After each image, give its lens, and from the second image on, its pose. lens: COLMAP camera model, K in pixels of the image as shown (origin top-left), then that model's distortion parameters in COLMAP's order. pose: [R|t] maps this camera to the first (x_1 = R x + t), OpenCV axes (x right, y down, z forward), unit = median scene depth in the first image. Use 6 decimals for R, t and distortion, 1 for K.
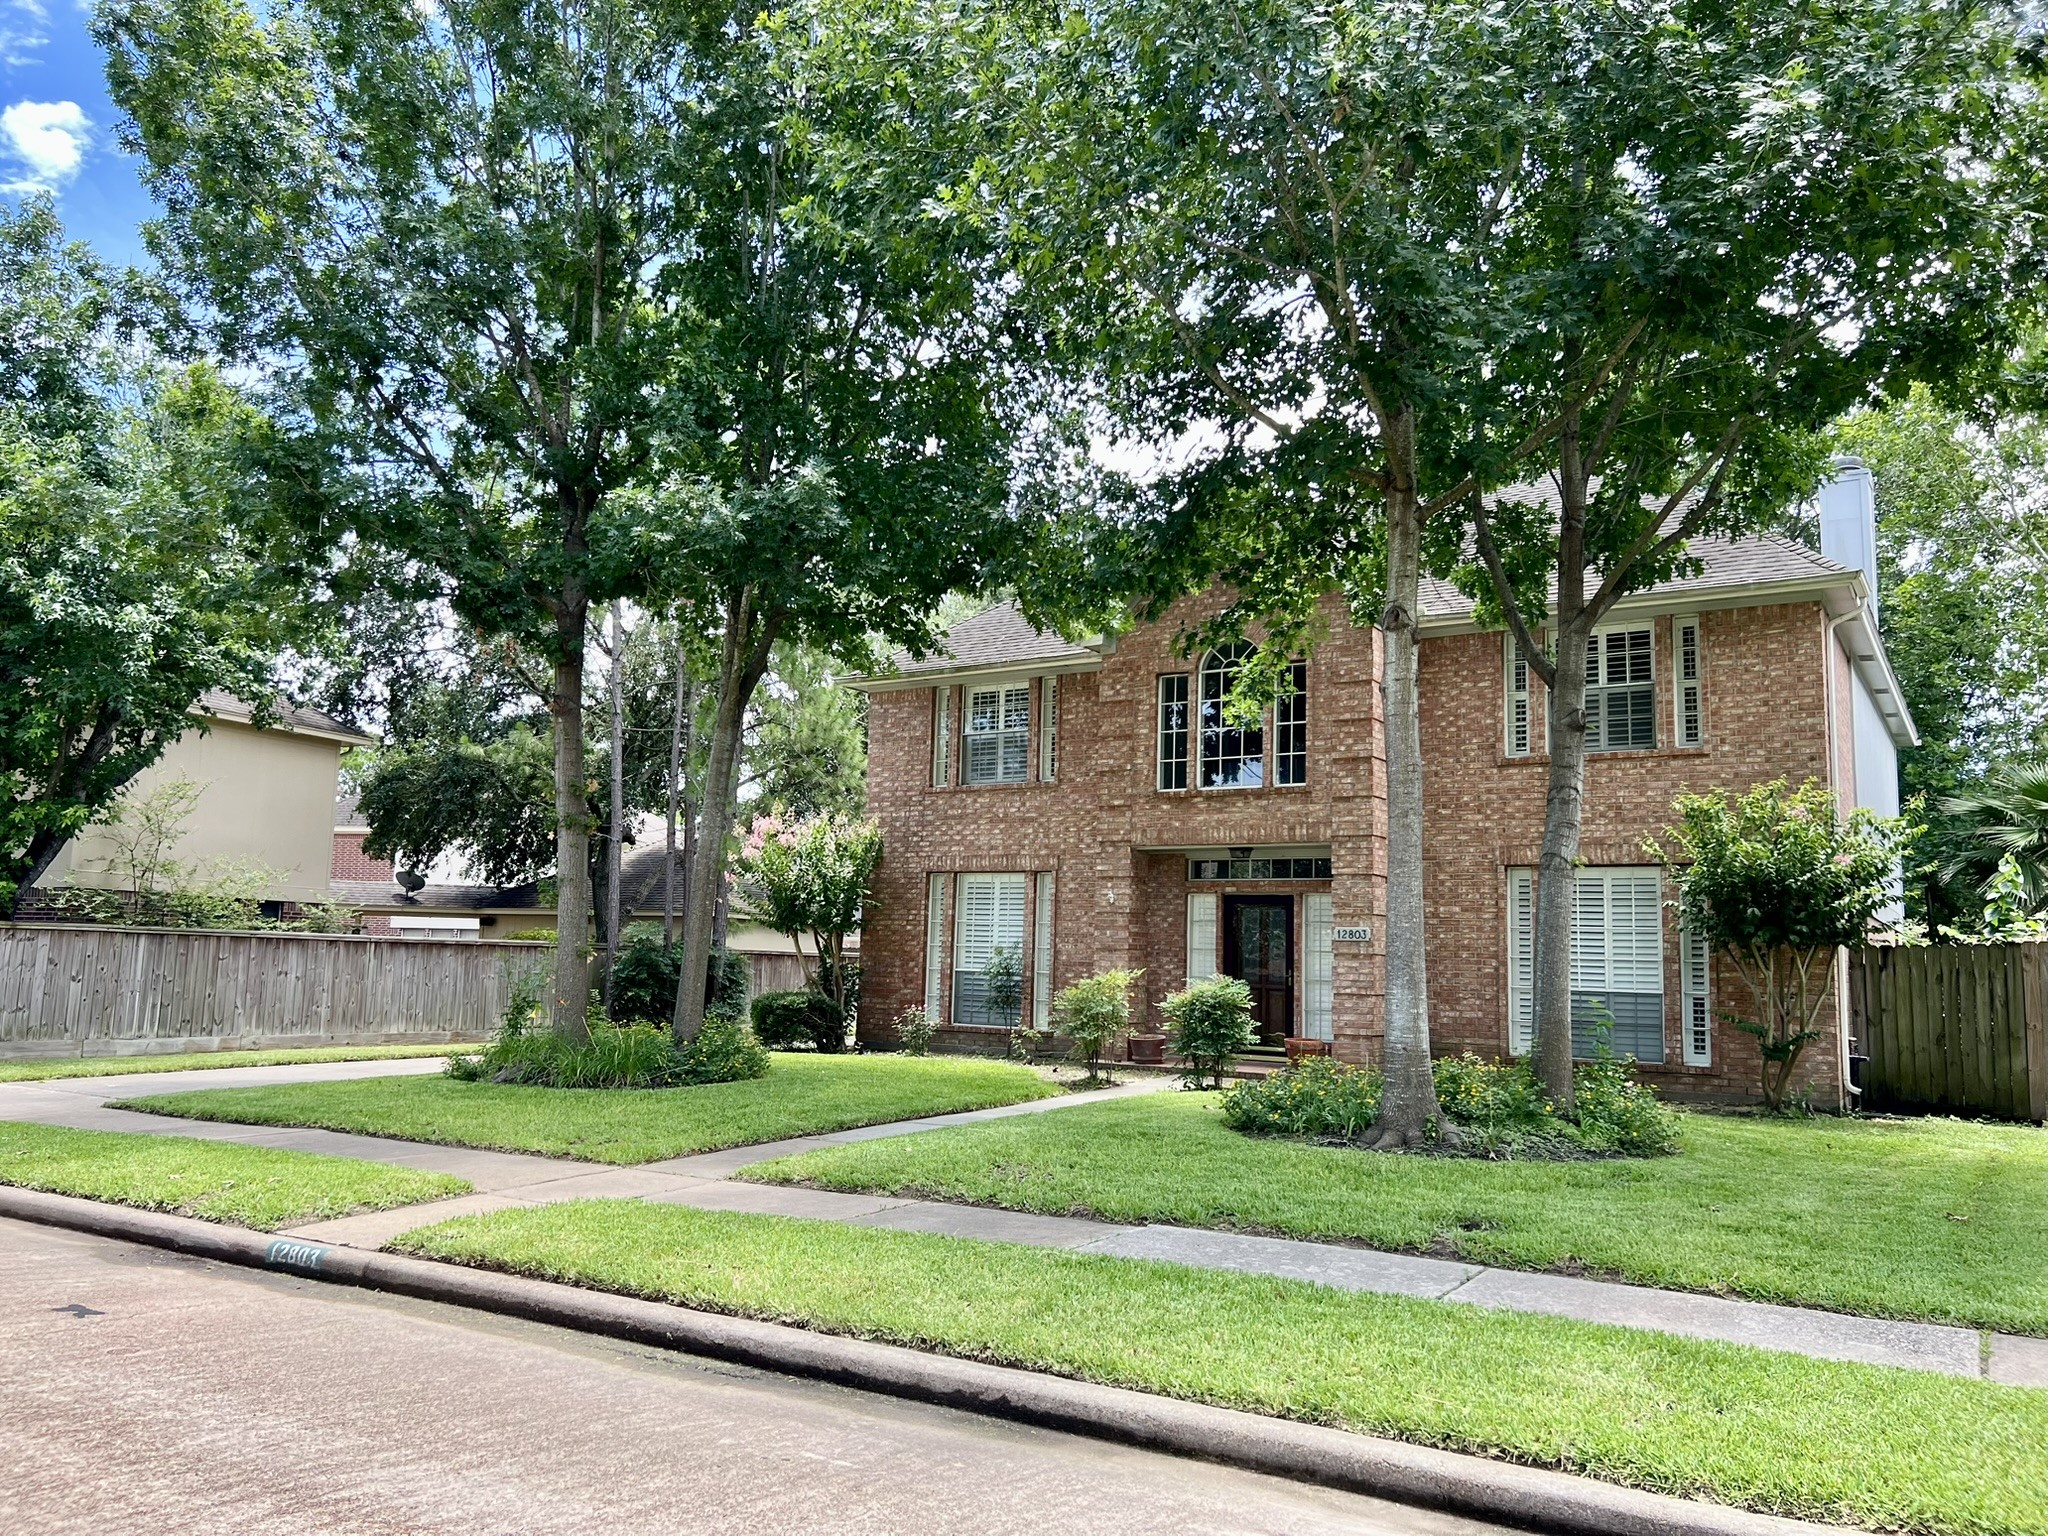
lens RADIAL K [[1582.1, 0, 1024.0], [0, 1582.1, 768.0], [0, 0, 1]] dist [-0.004572, -0.005222]
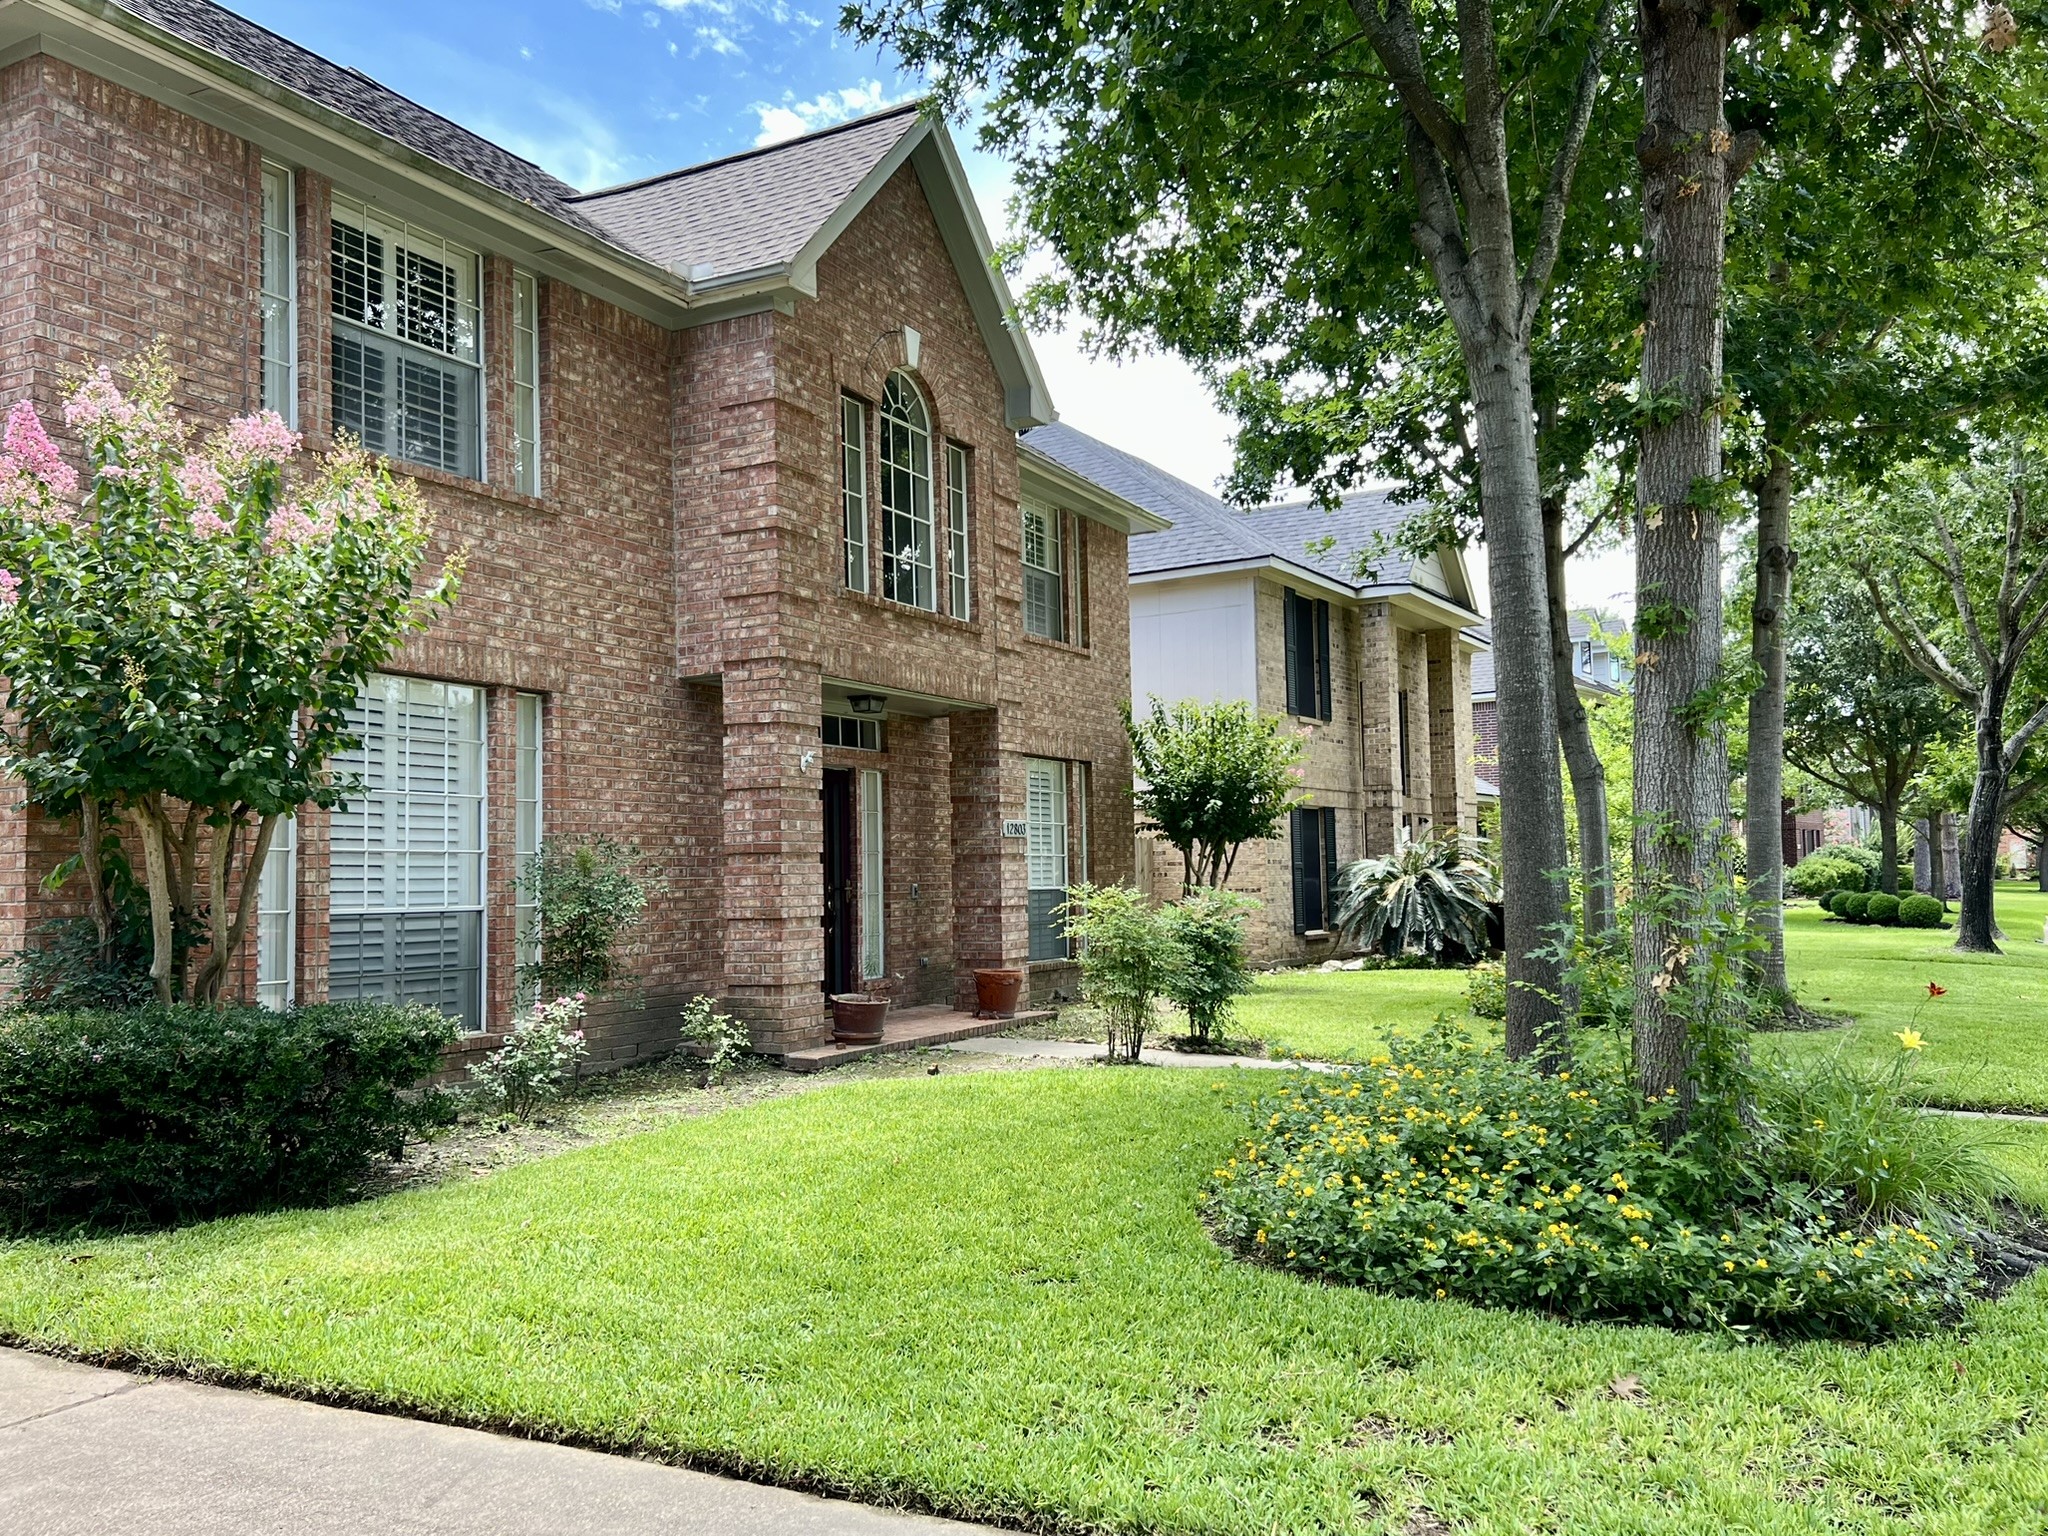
lens RADIAL K [[1582.1, 0, 1024.0], [0, 1582.1, 768.0], [0, 0, 1]] dist [-0.004572, -0.005222]
pose [[-0.130401, 0.034401, 0.990864, -0.506745], [-0.112793, 0.992395, -0.049298, 0.102963], [-0.985024, -0.118191, -0.125529, 0.996666]]
